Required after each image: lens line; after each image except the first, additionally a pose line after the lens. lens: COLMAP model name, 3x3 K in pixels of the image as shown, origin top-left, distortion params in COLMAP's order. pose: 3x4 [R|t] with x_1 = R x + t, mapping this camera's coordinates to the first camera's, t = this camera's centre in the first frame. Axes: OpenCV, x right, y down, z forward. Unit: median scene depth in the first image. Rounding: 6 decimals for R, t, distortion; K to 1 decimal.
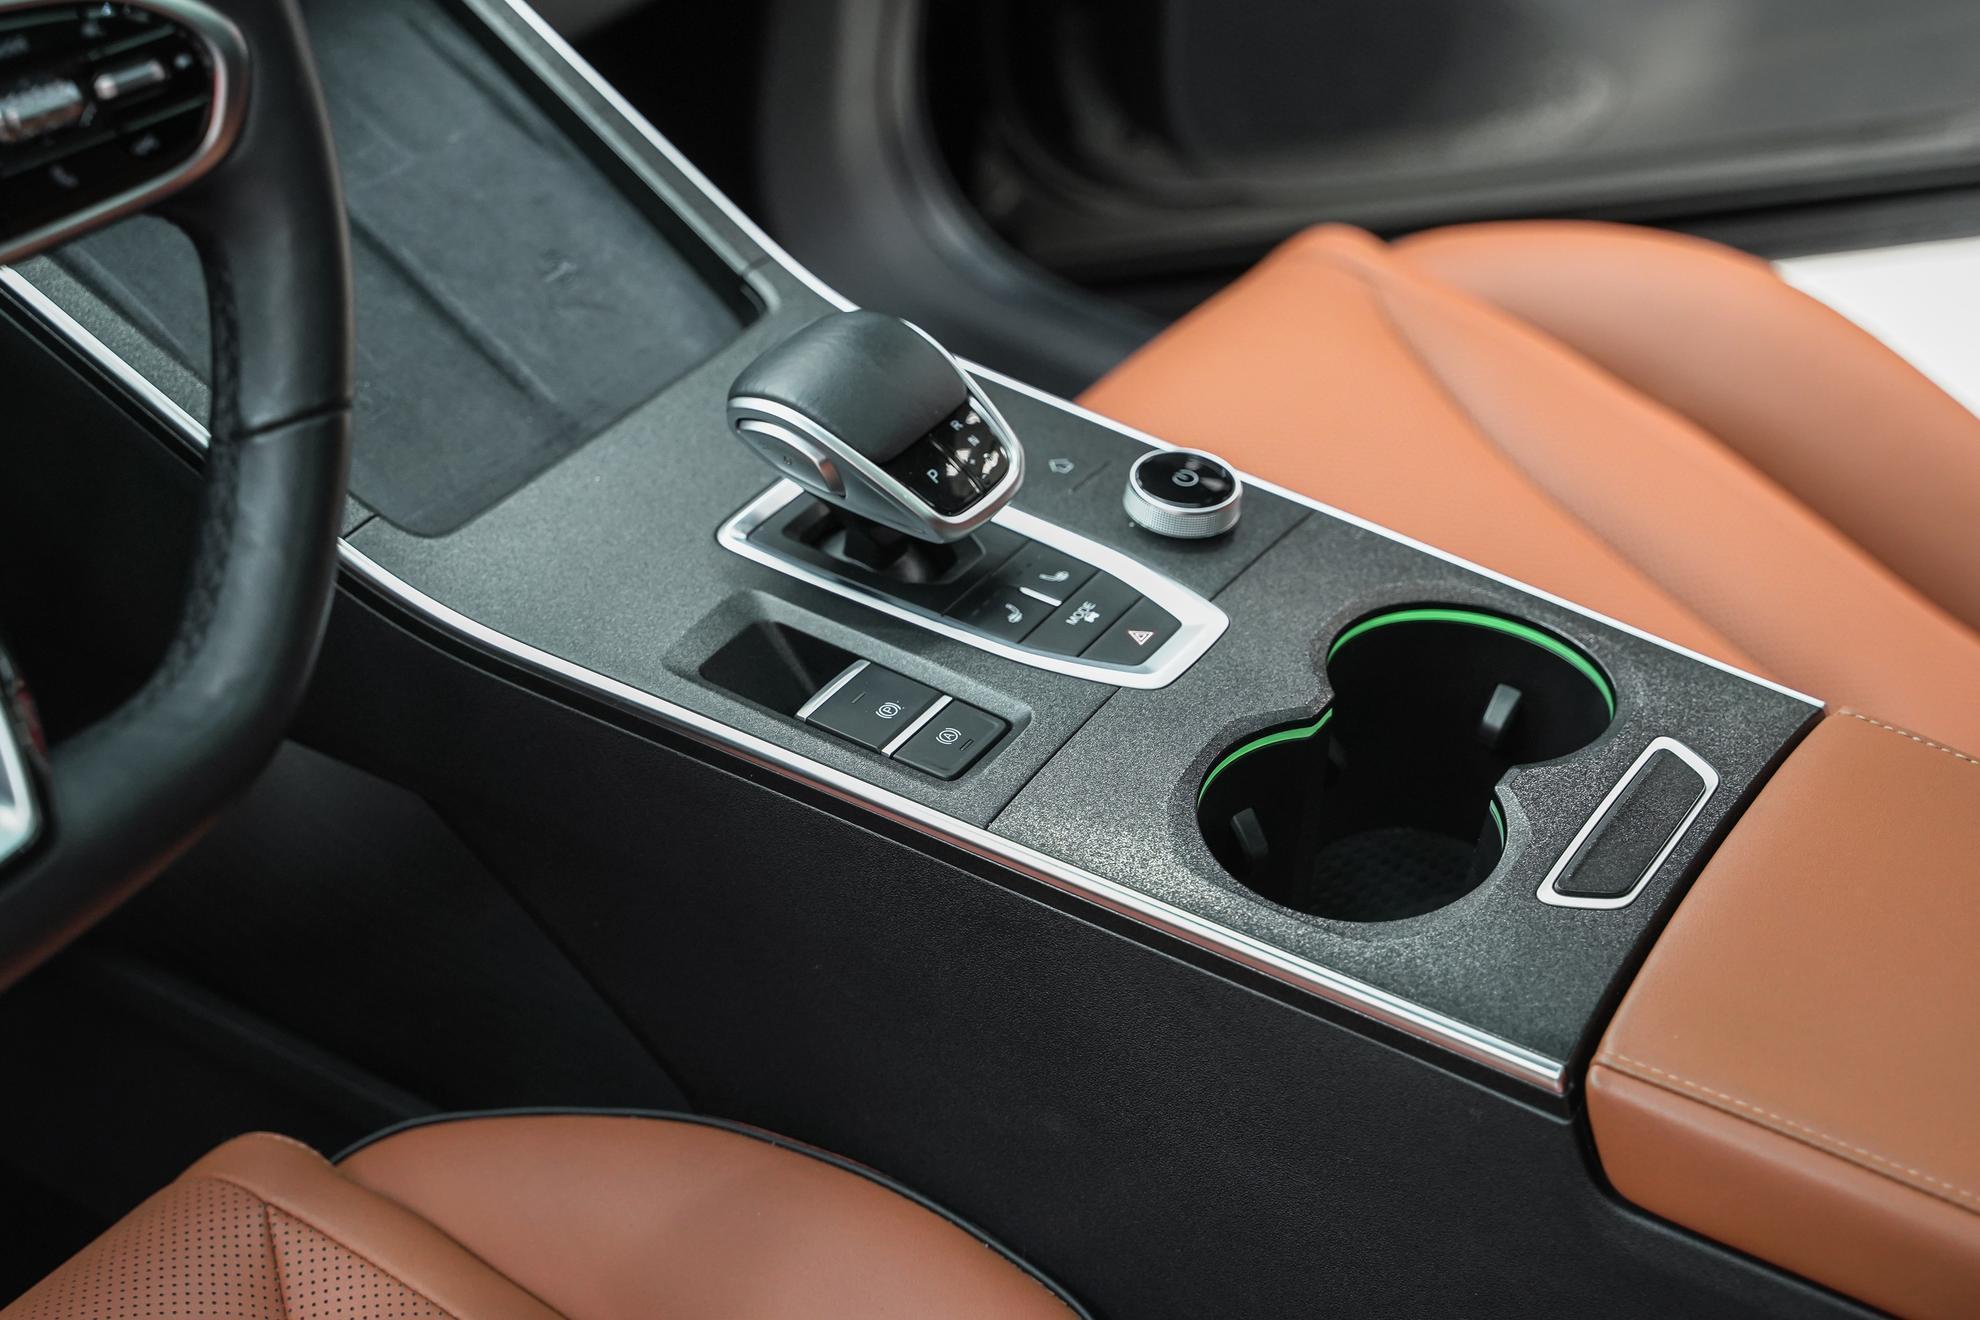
lens RADIAL K [[2995.7, 0, 990.0], [0, 2995.7, 660.0], [0, 0, 1]] dist [-0.011832, -0.073142]
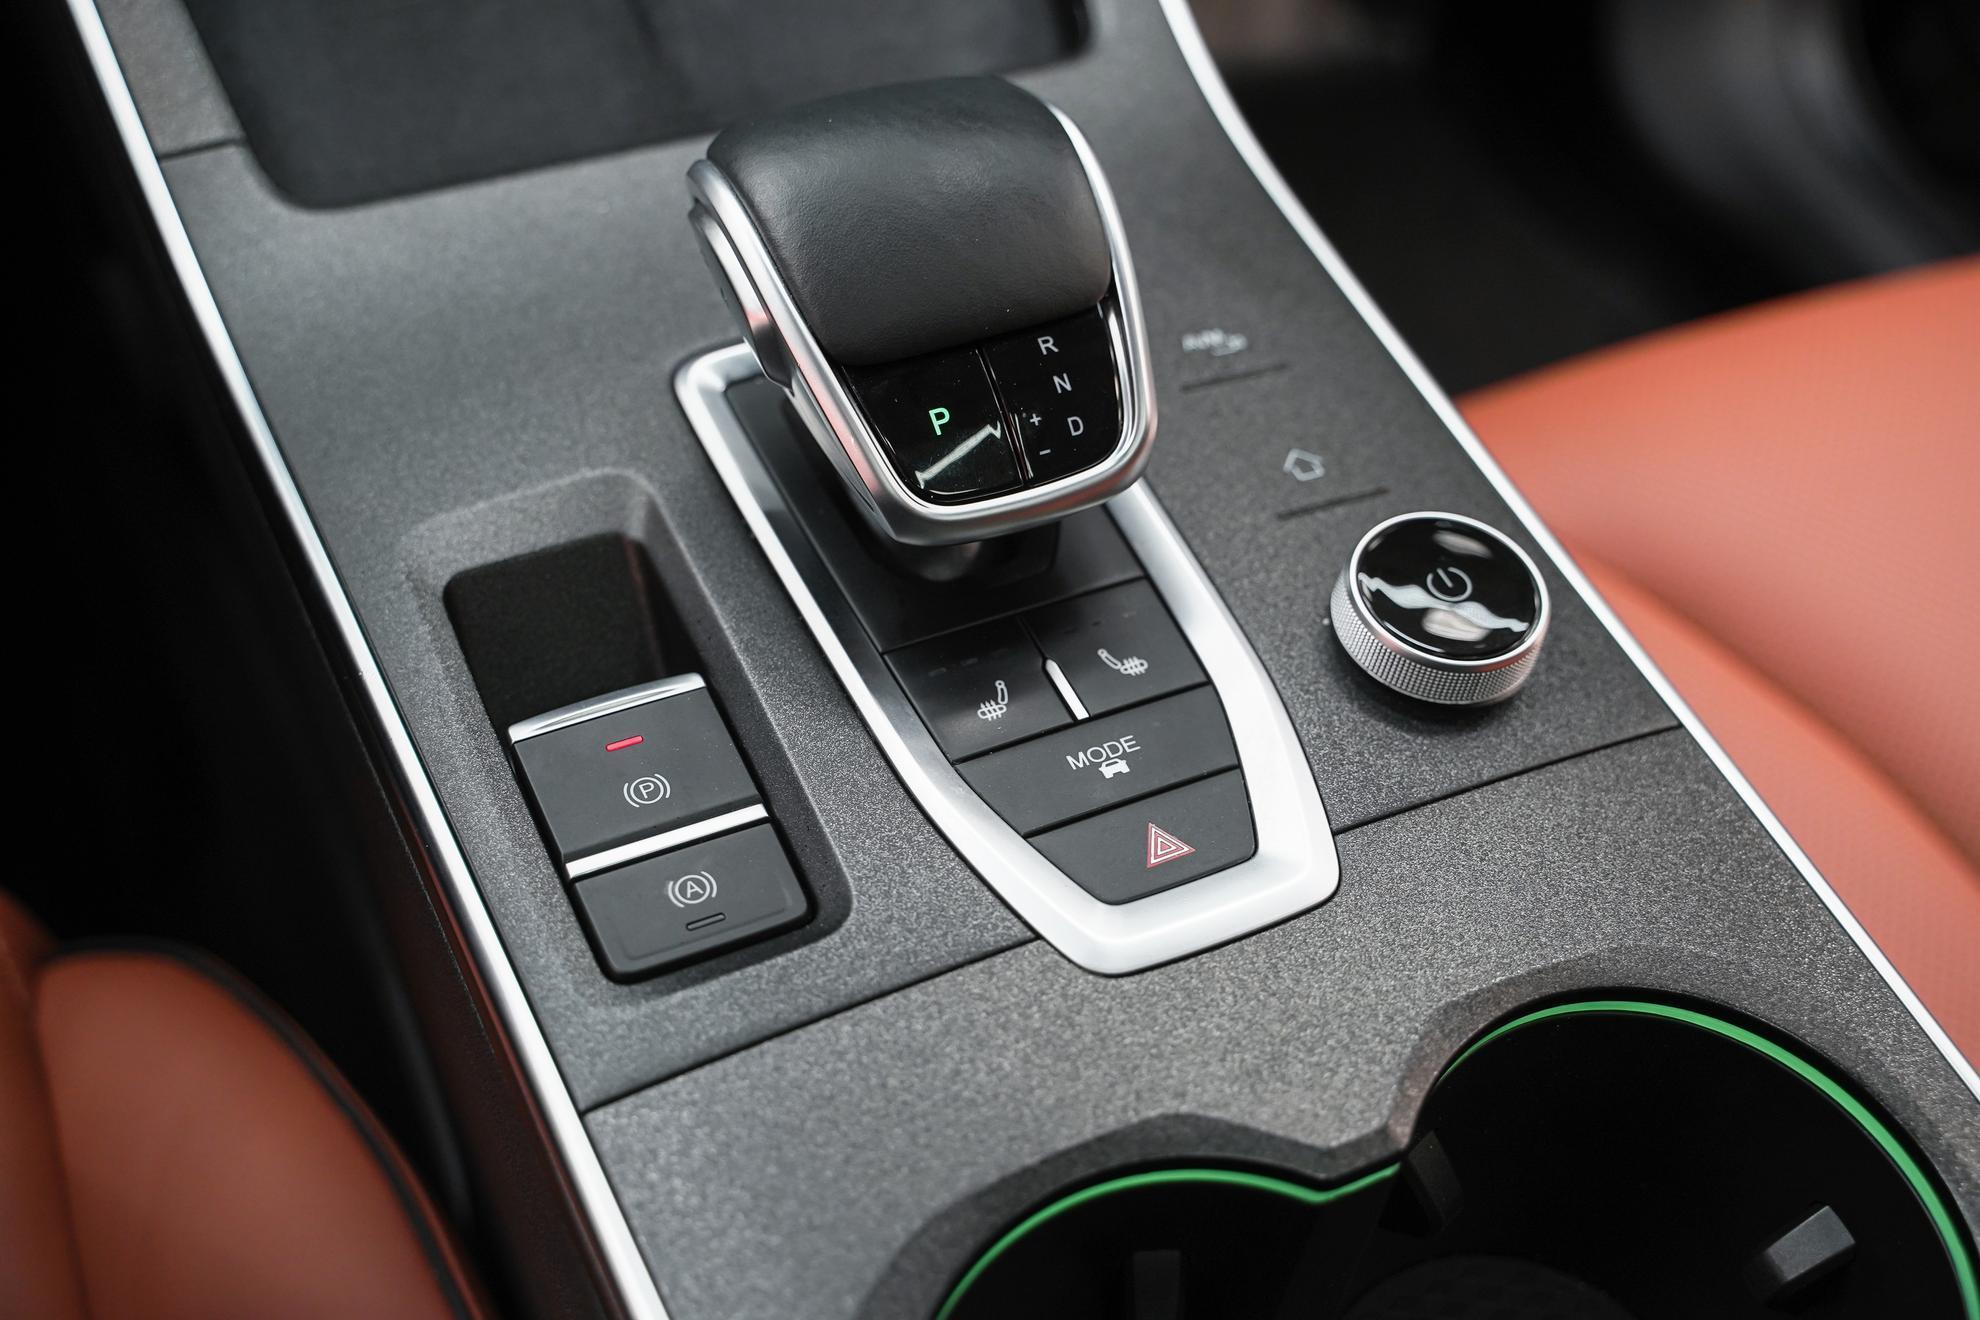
lens RADIAL K [[2196.9, 0, 990.0], [0, 2196.9, 660.0], [0, 0, 1]] dist [-0.015671, -0.024536]
pose [[0.845783, 0.415860, -0.334233, 0.139805], [-0.350123, 0.905322, 0.240429, -0.120104], [0.402573, -0.086328, 0.911308, 0.630159]]
